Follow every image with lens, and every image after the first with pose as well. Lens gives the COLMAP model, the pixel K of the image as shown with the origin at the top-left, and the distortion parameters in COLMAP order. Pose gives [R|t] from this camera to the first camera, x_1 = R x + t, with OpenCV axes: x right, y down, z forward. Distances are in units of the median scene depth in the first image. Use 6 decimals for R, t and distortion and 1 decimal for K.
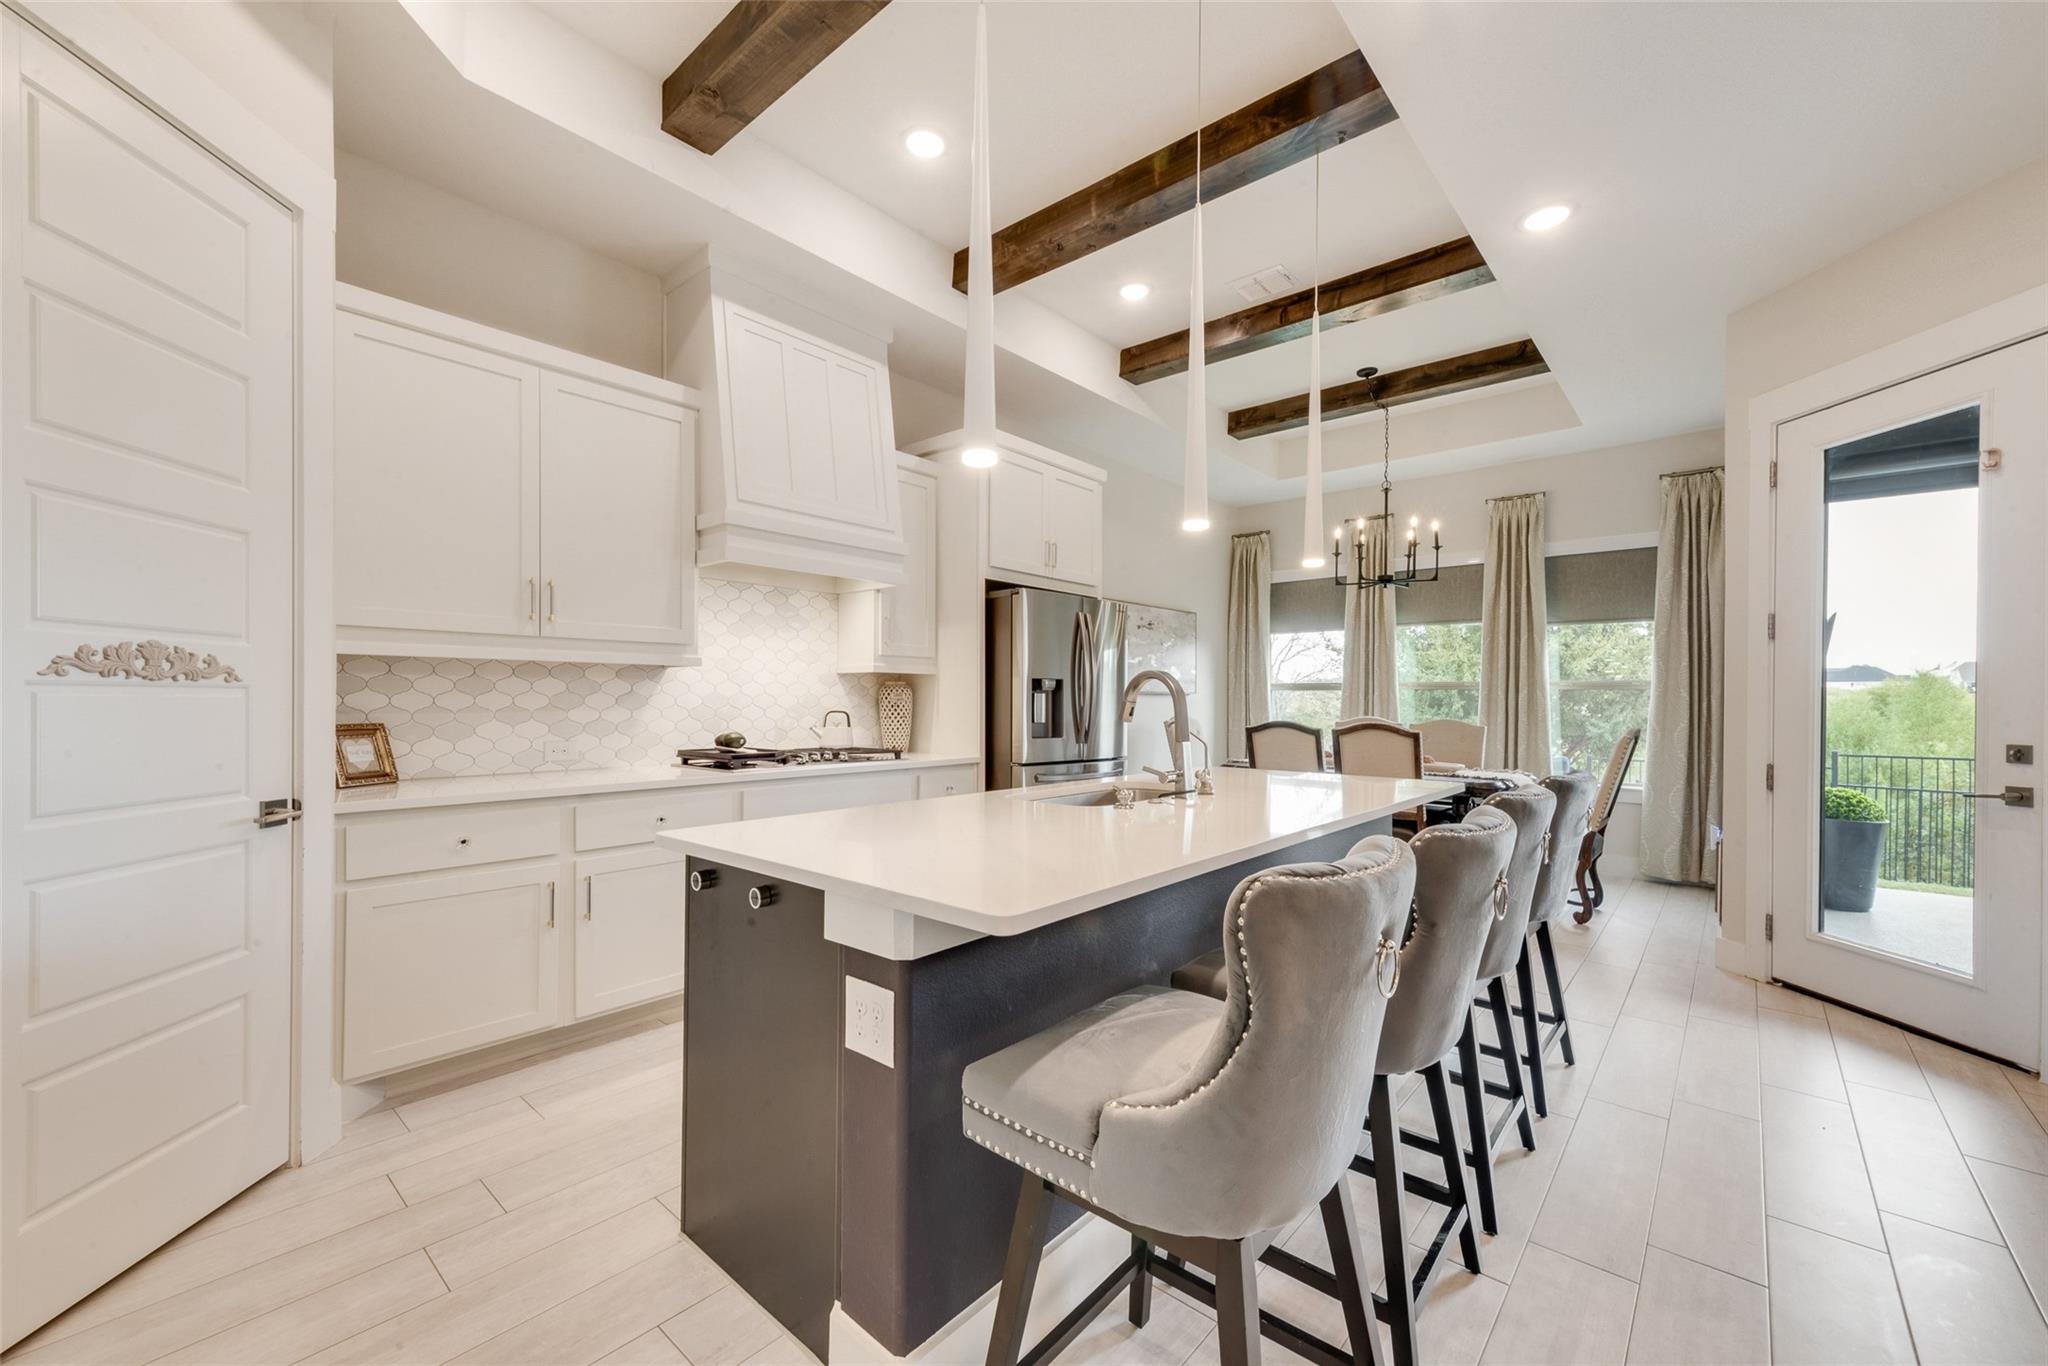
lens RADIAL K [[820.6, 0, 1030.4], [0, 820.6, 703.8], [0, 0, 1]] dist [0.007146, -0.000164]
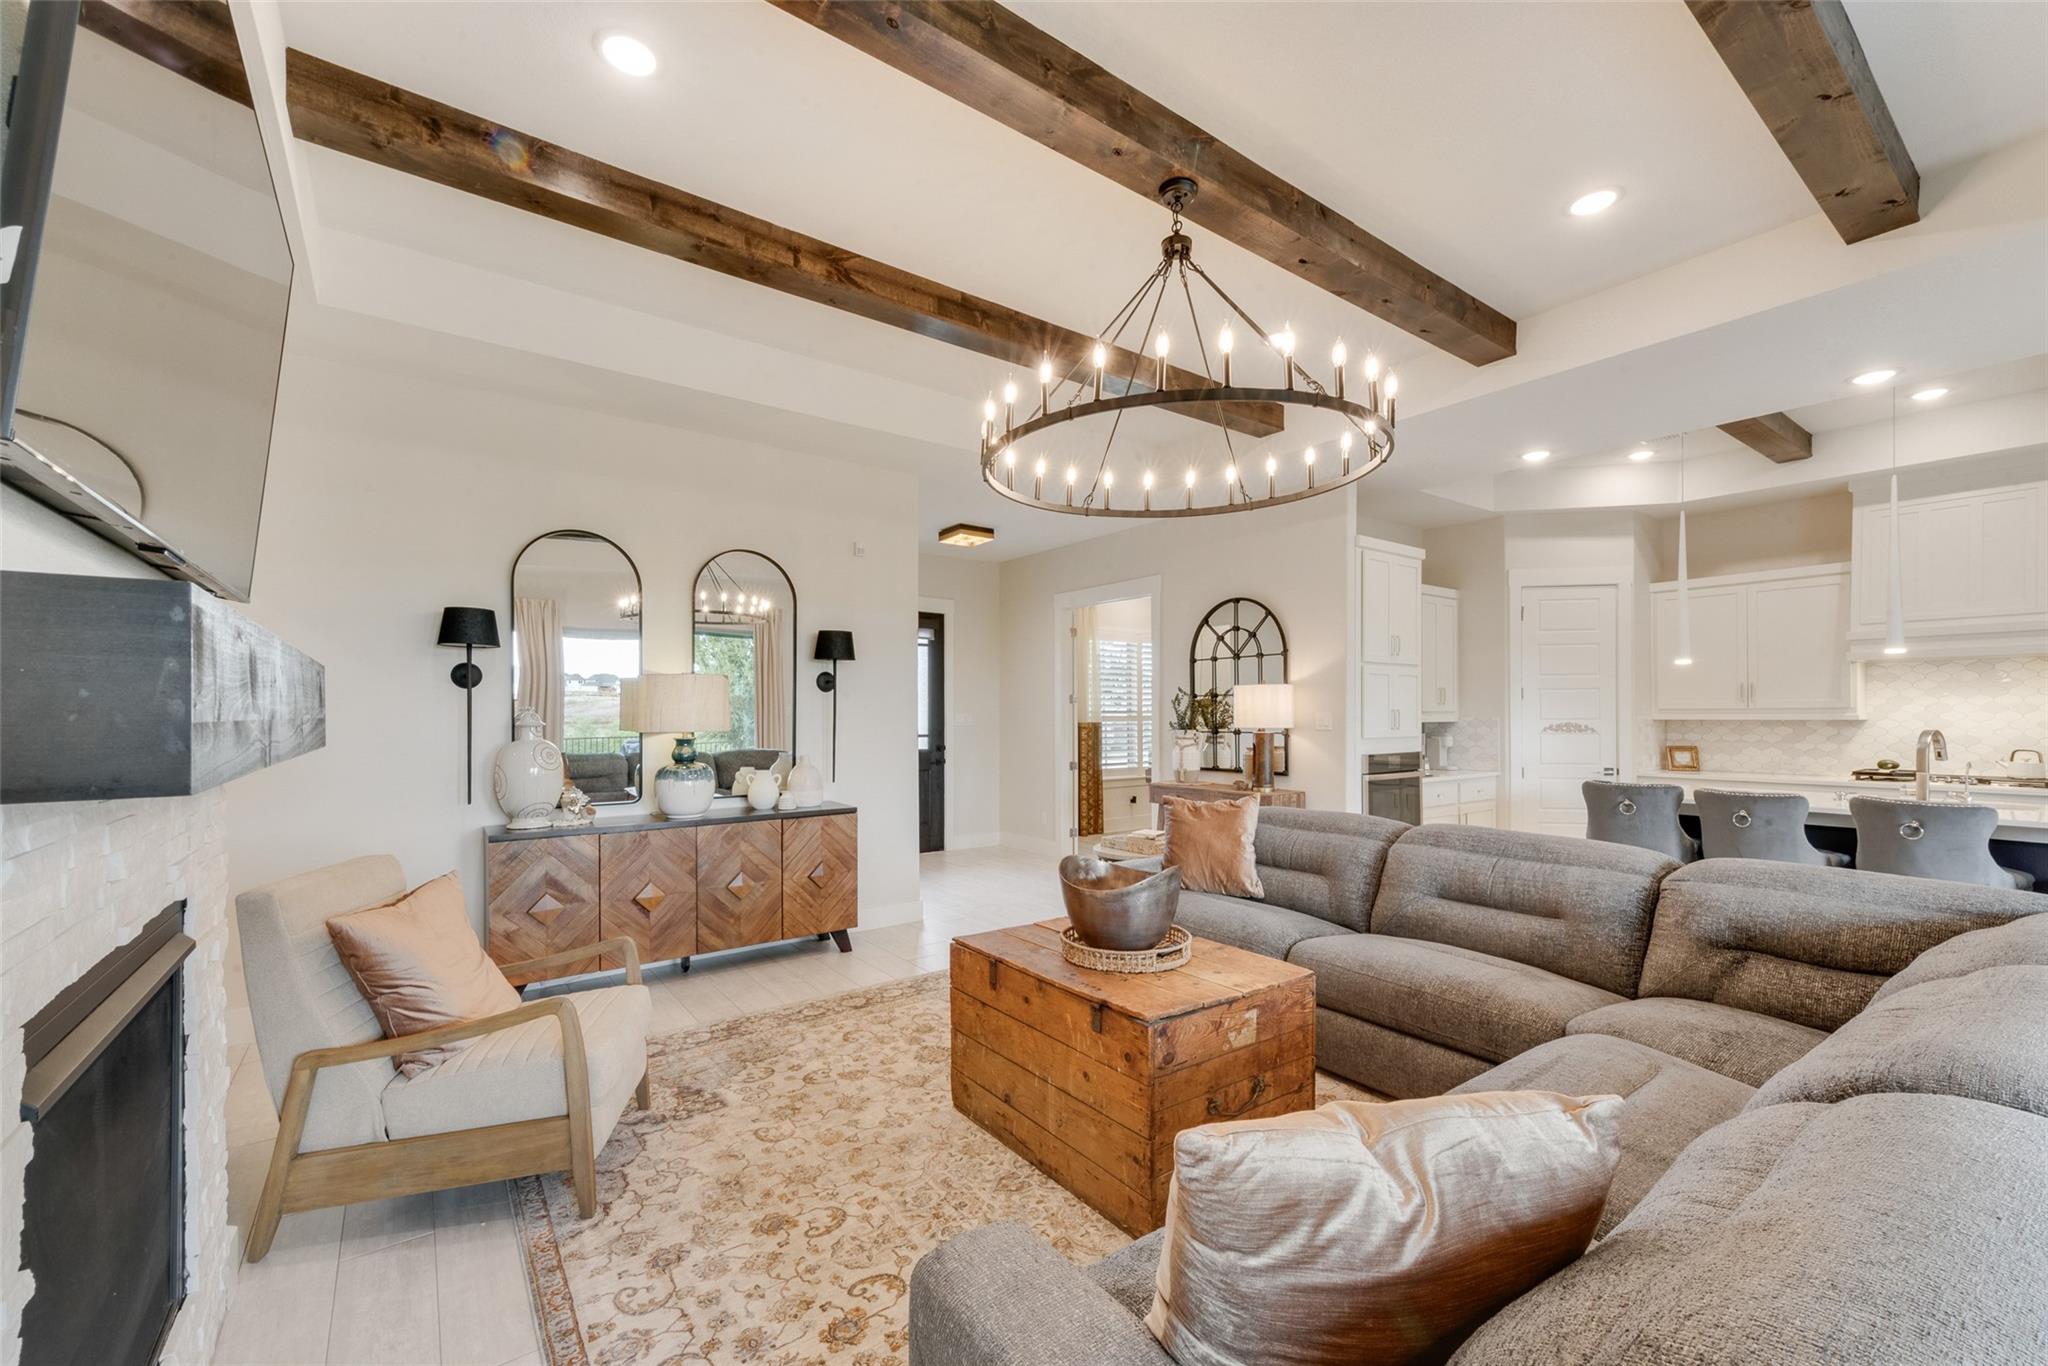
lens RADIAL K [[820.6, 0, 1030.4], [0, 820.6, 703.8], [0, 0, 1]] dist [0.007146, -0.000164]
pose [[-0.216373, -0.017883, -0.976147, 1.089271], [-0.002367, 0.999839, -0.017792, -0.029074], [0.976308, -0.001539, -0.216381, -0.208599]]
